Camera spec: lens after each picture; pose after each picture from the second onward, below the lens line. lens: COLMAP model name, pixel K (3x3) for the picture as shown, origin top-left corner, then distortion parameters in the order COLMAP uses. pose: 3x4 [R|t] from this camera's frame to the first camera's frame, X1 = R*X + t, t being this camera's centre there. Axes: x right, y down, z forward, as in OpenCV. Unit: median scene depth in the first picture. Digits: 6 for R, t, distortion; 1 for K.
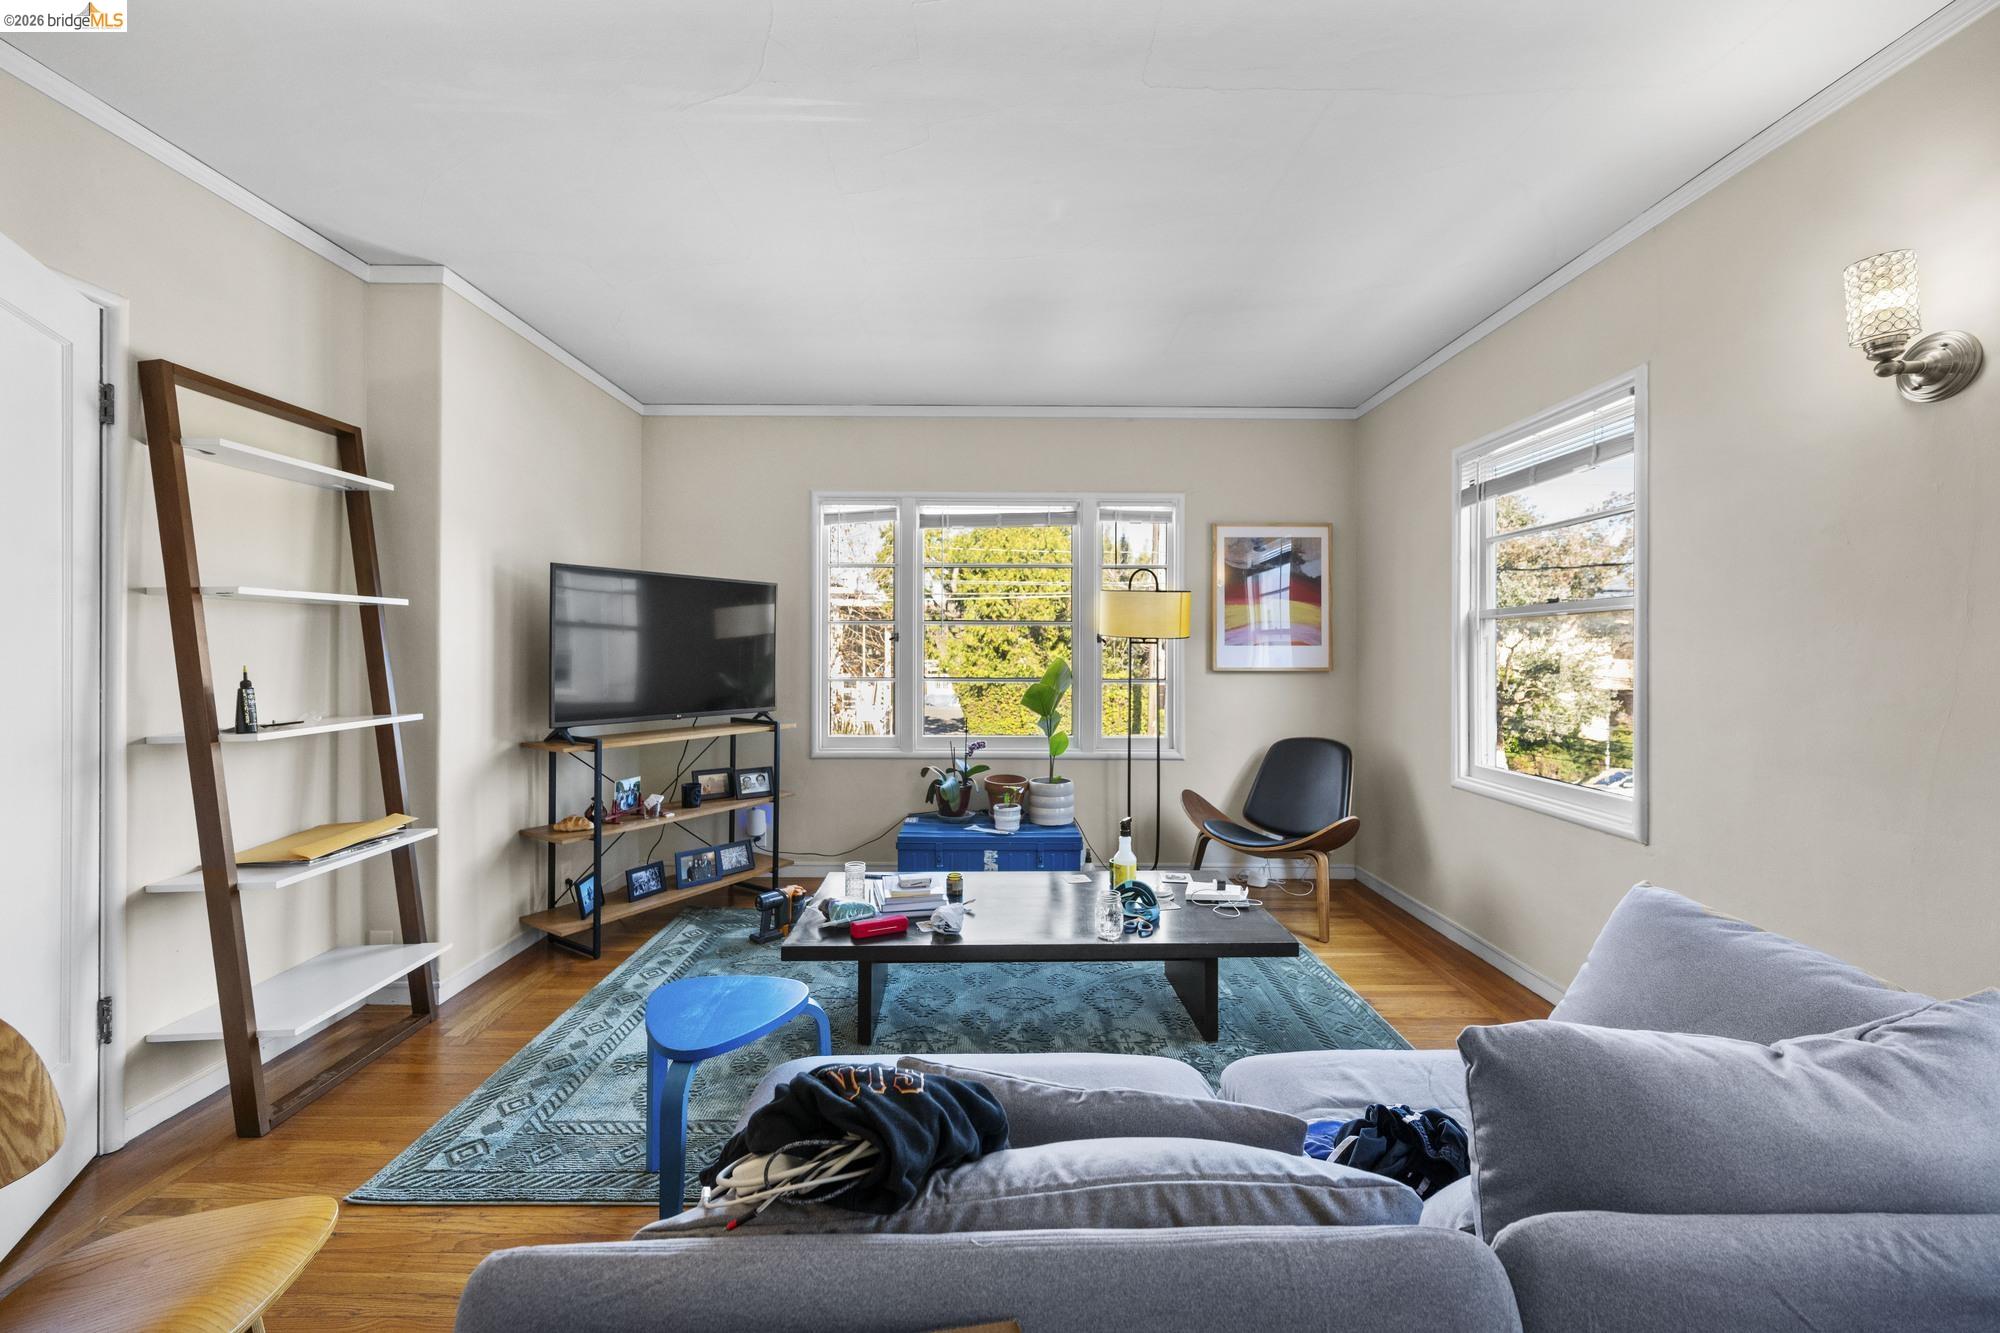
lens RADIAL K [[781.6, 0, 1004.6], [0, 781.6, 647.5], [0, 0, 1]] dist [0.002521, -0.000091]
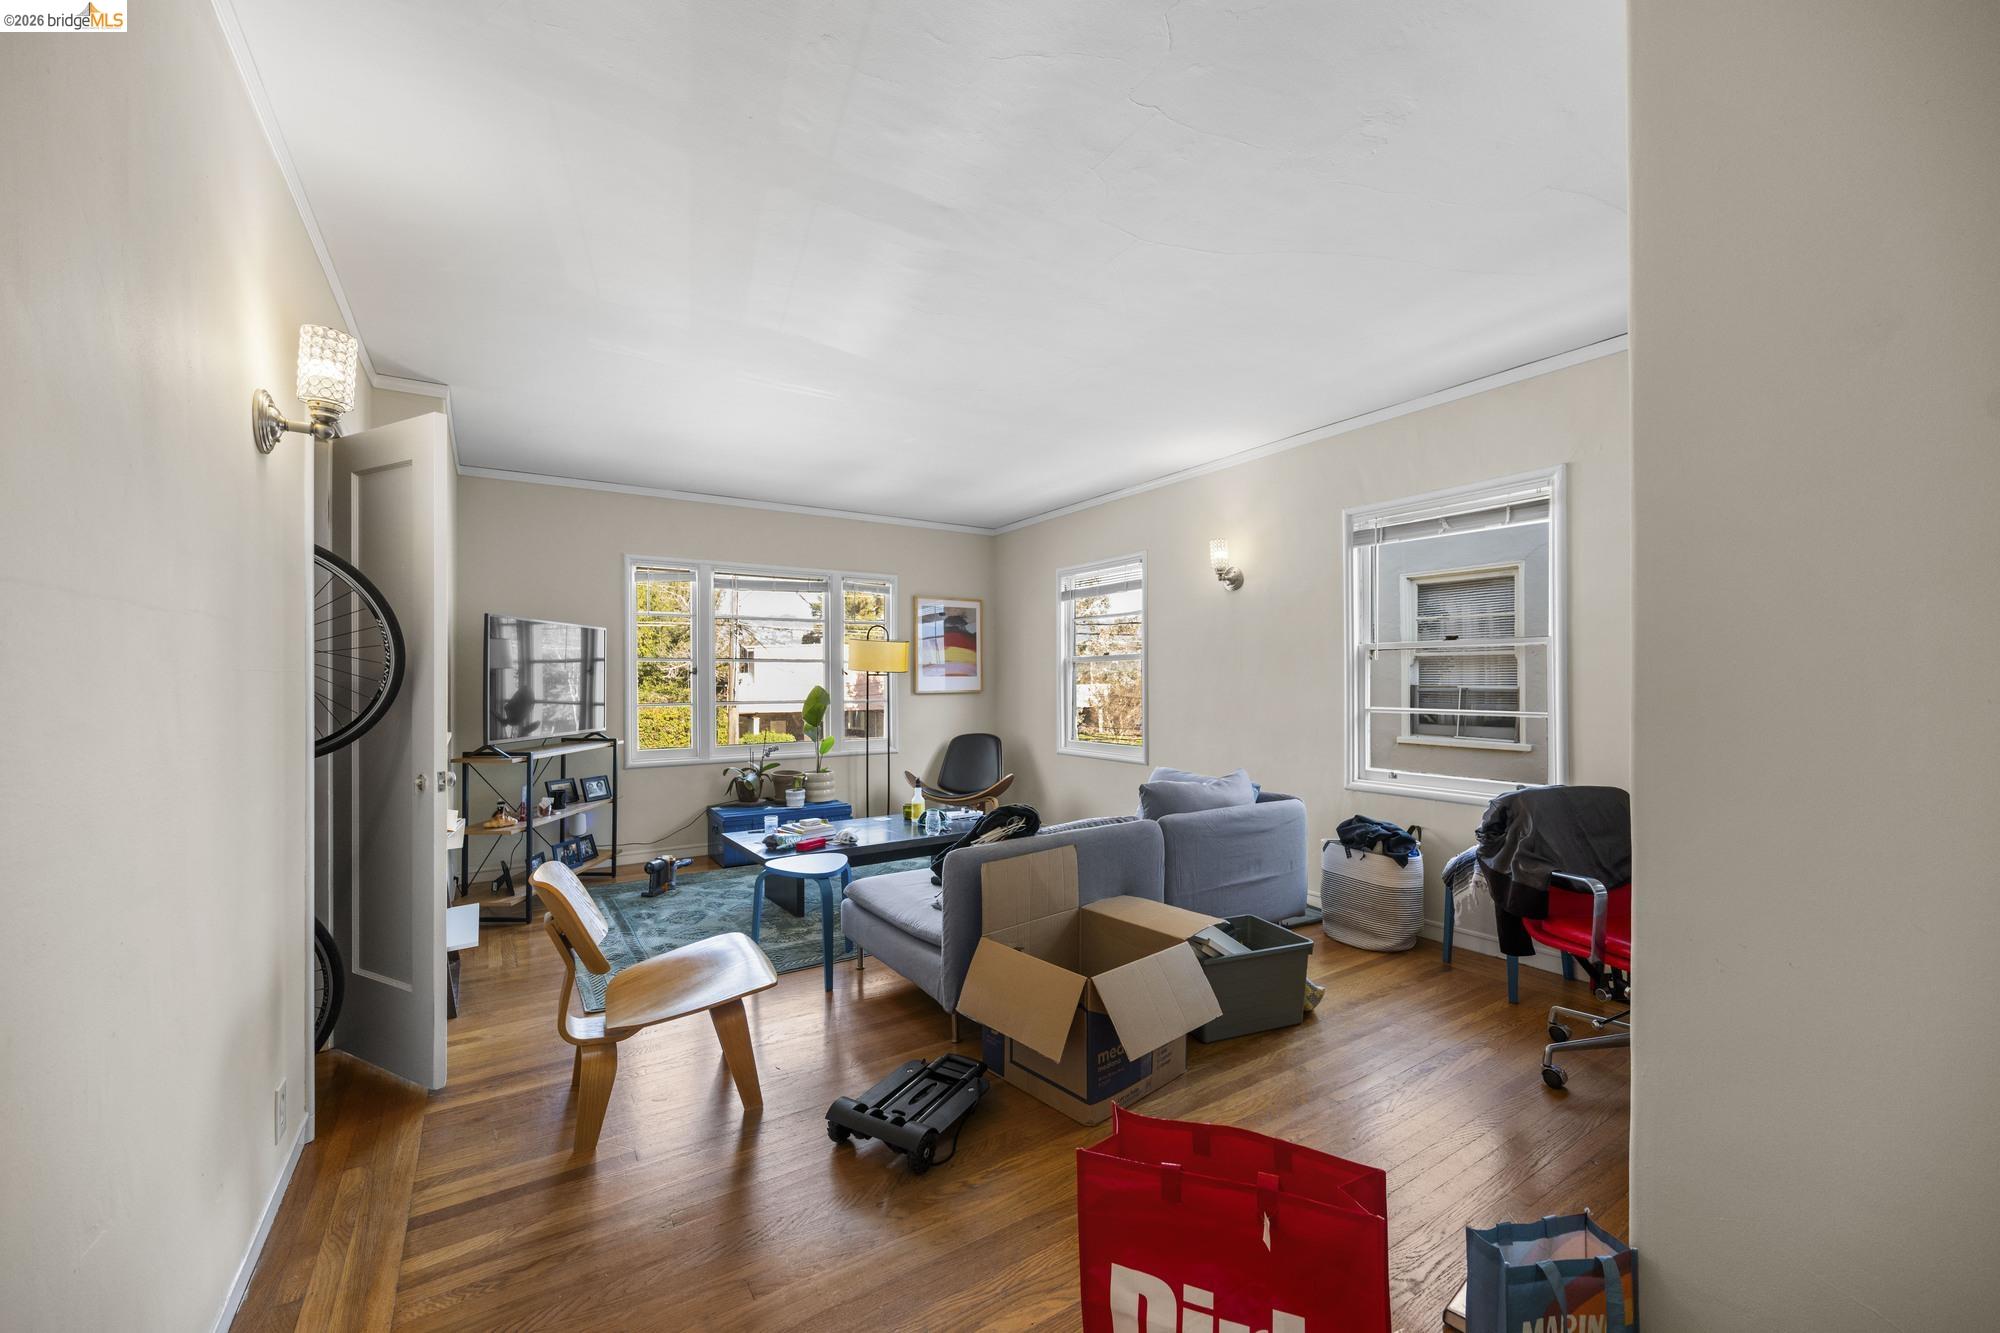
lens RADIAL K [[781.6, 0, 994.0], [0, 781.6, 675.6], [0, 0, 1]] dist [0.002521, -0.000091]
pose [[0.845699, -0.004004, 0.533645, -0.437359], [0.004247, 0.999991, 0.000773, -0.005430], [-0.533643, 0.001613, 0.845708, -0.386174]]
